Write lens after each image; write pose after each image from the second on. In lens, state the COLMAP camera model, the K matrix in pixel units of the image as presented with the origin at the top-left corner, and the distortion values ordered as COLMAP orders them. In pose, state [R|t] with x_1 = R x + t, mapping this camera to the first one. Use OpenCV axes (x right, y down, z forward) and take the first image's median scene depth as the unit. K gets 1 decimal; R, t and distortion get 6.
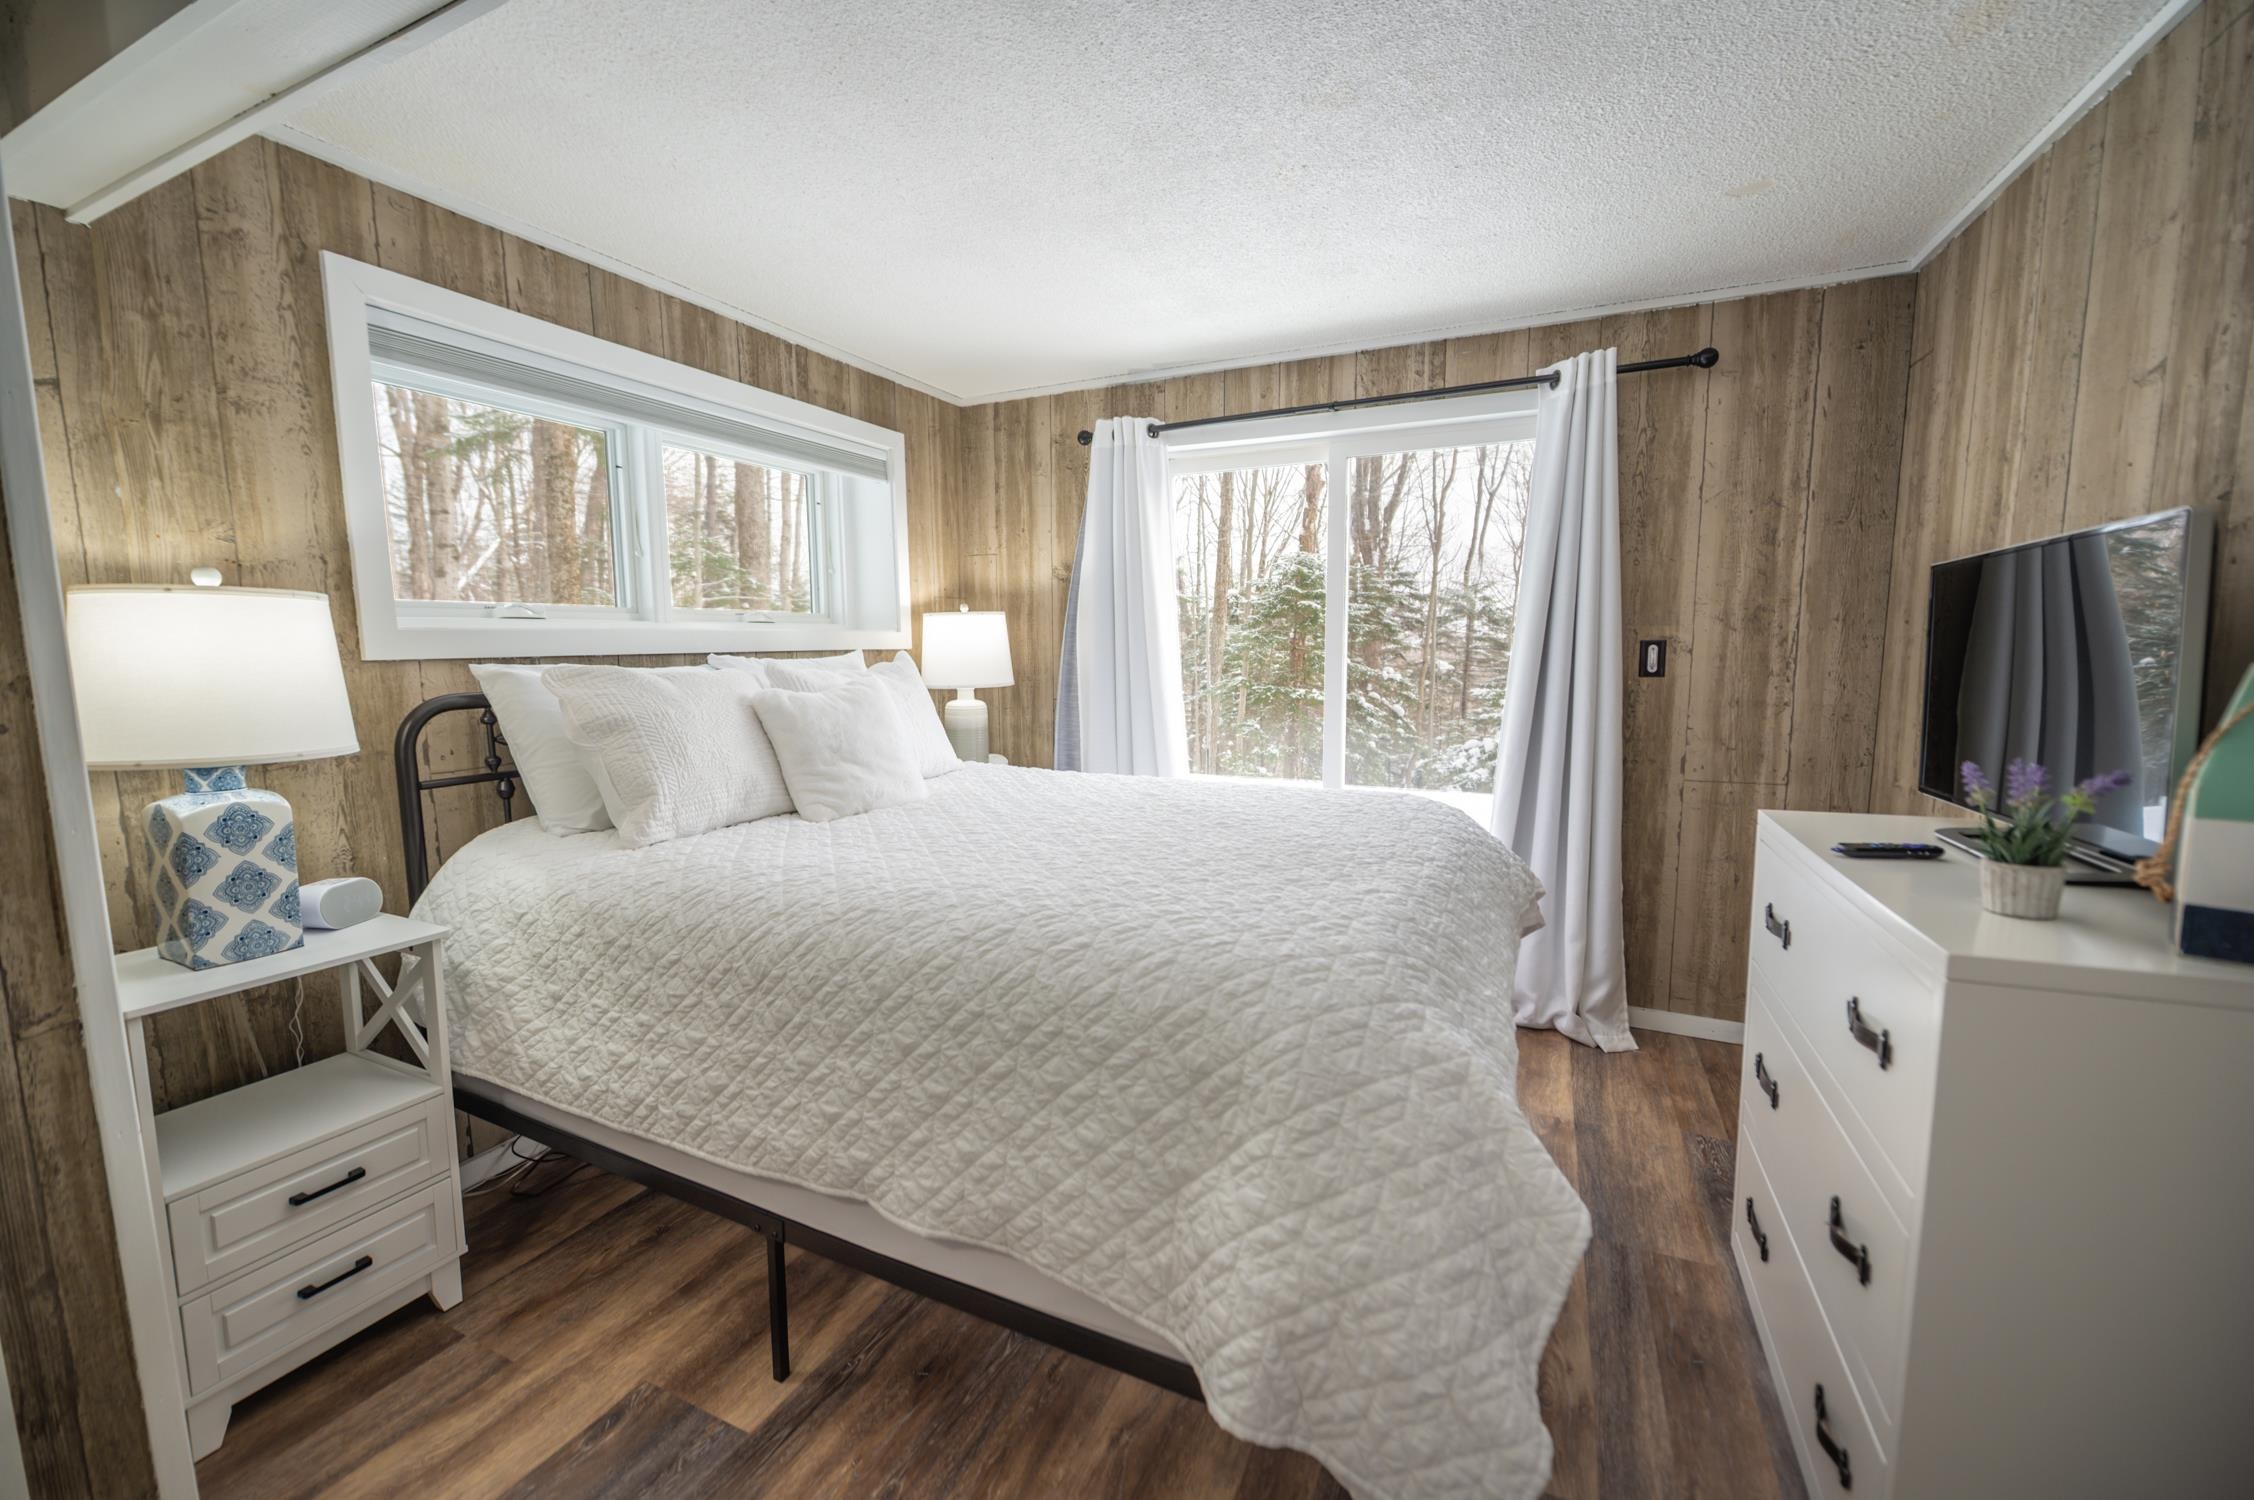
lens RADIAL K [[894.2, 0, 1123.1], [0, 894.2, 749.4], [0, 0, 1]] dist [-0.009246, 0.000033]
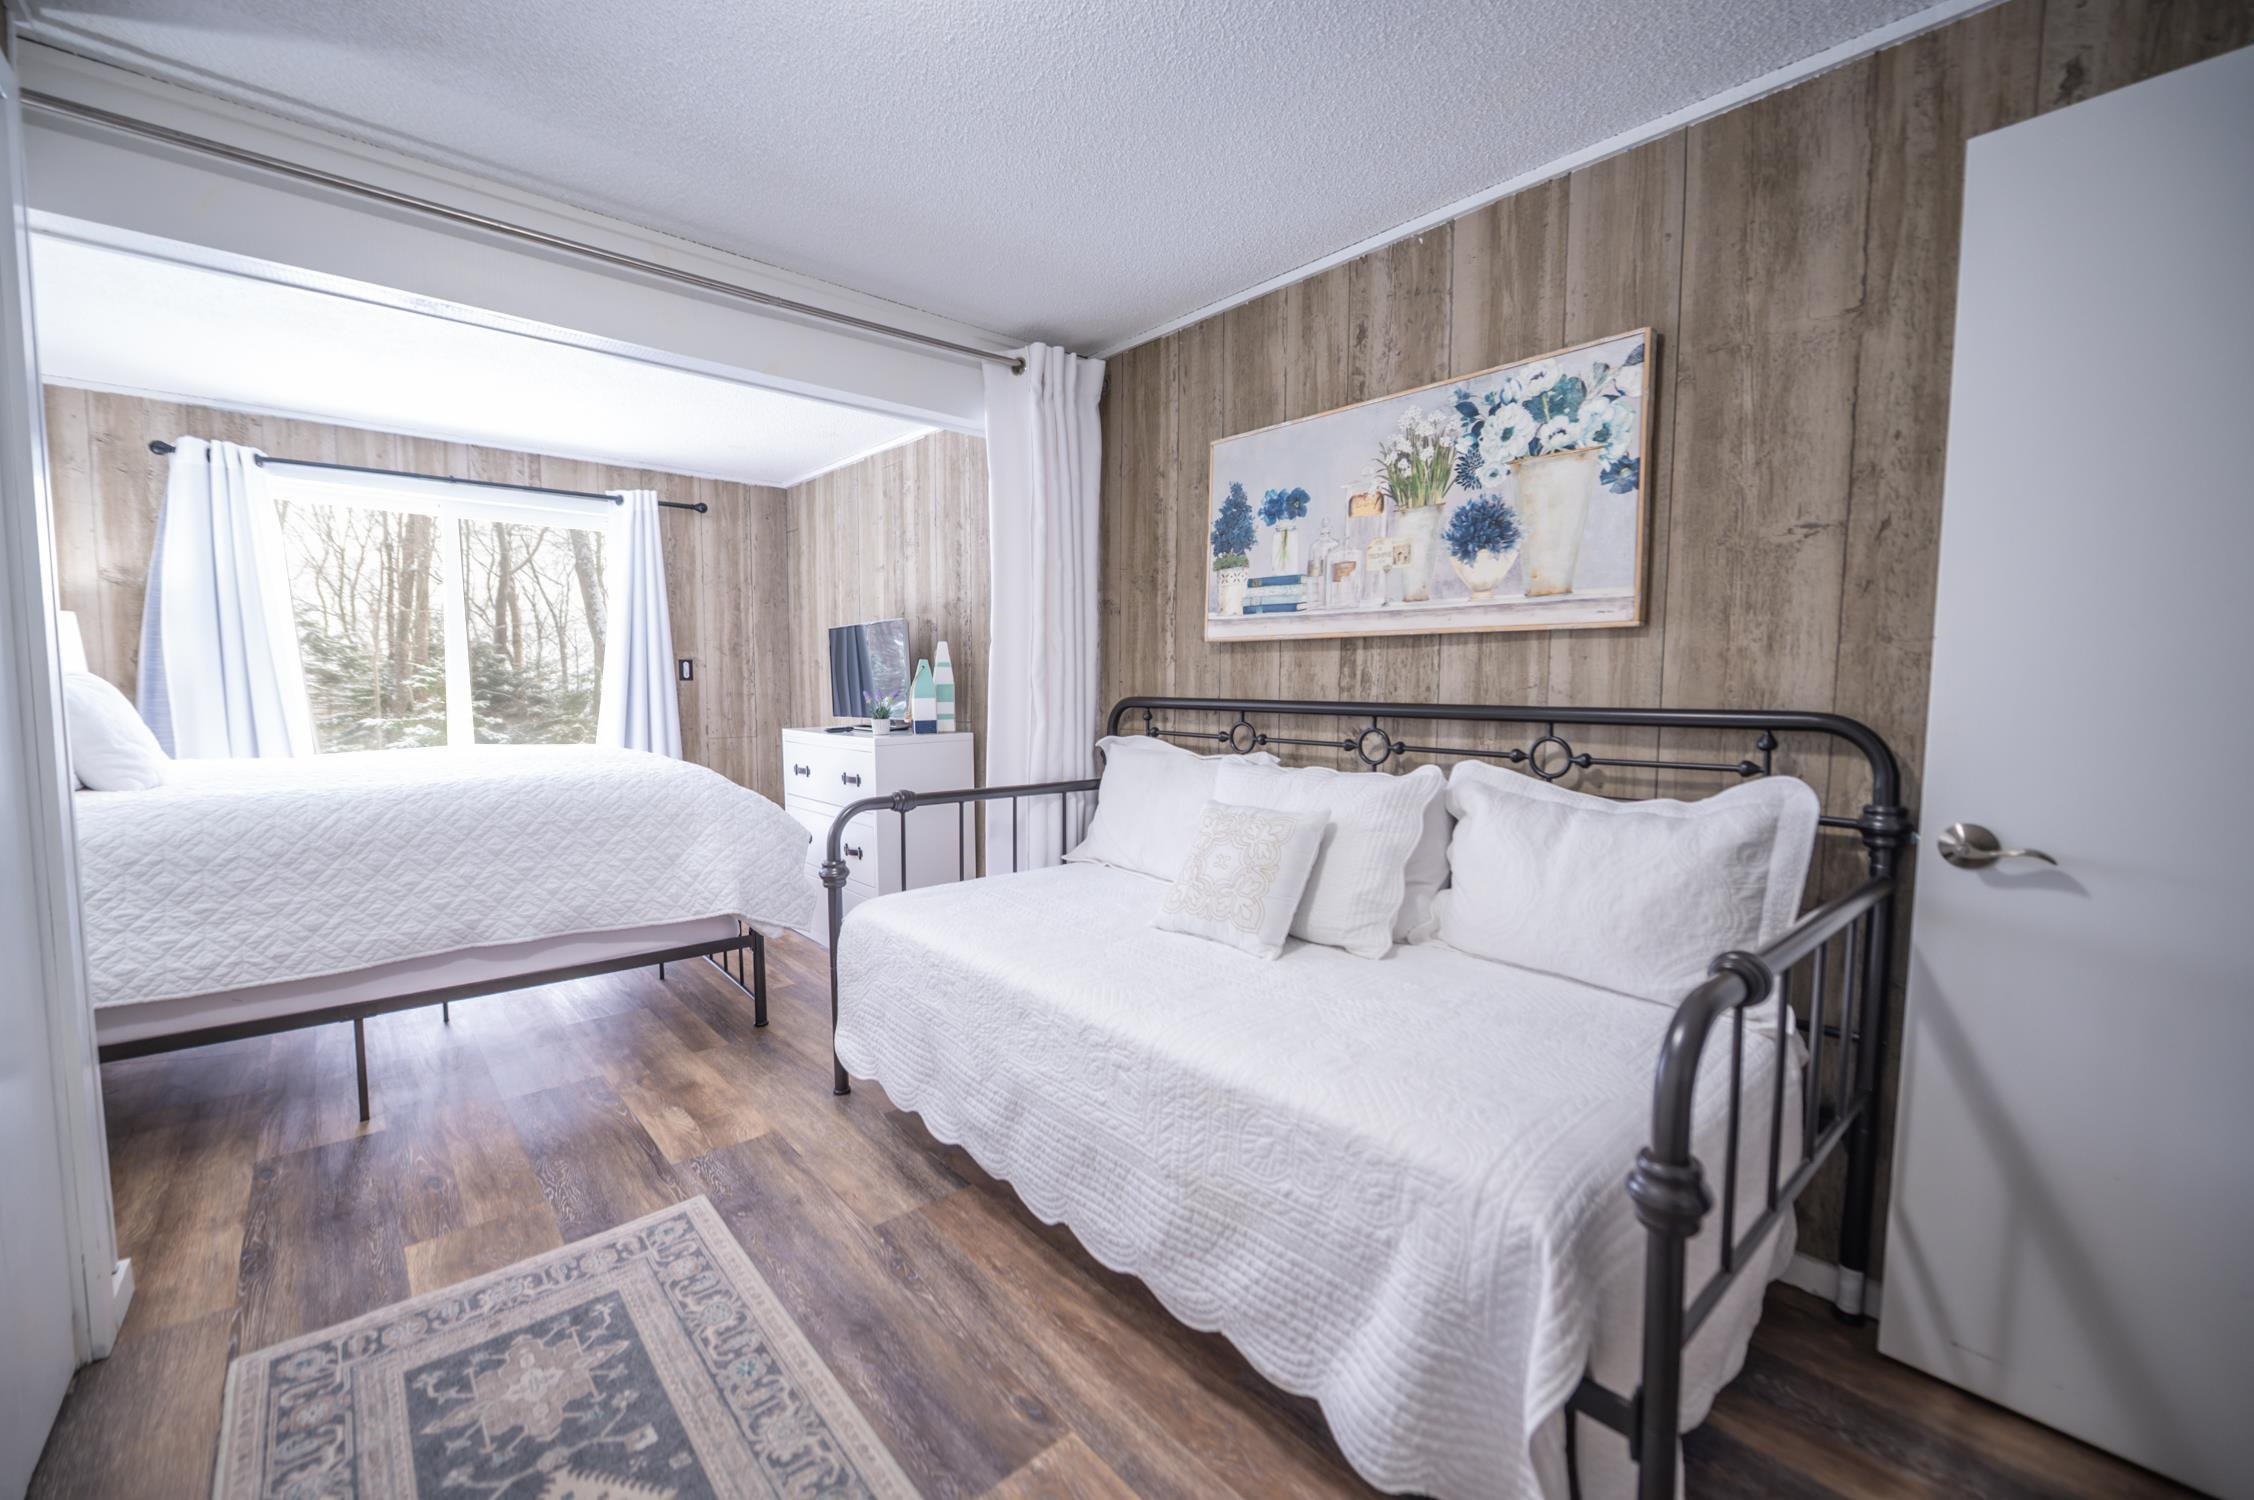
lens RADIAL K [[894.2, 0, 1124.2], [0, 894.2, 752.7], [0, 0, 1]] dist [-0.009246, 0.000033]
pose [[0.391066, -0.063777, 0.918150, -0.712688], [0.100802, 0.994563, 0.026151, 0.104324], [-0.914826, 0.082324, 0.395368, -0.481990]]
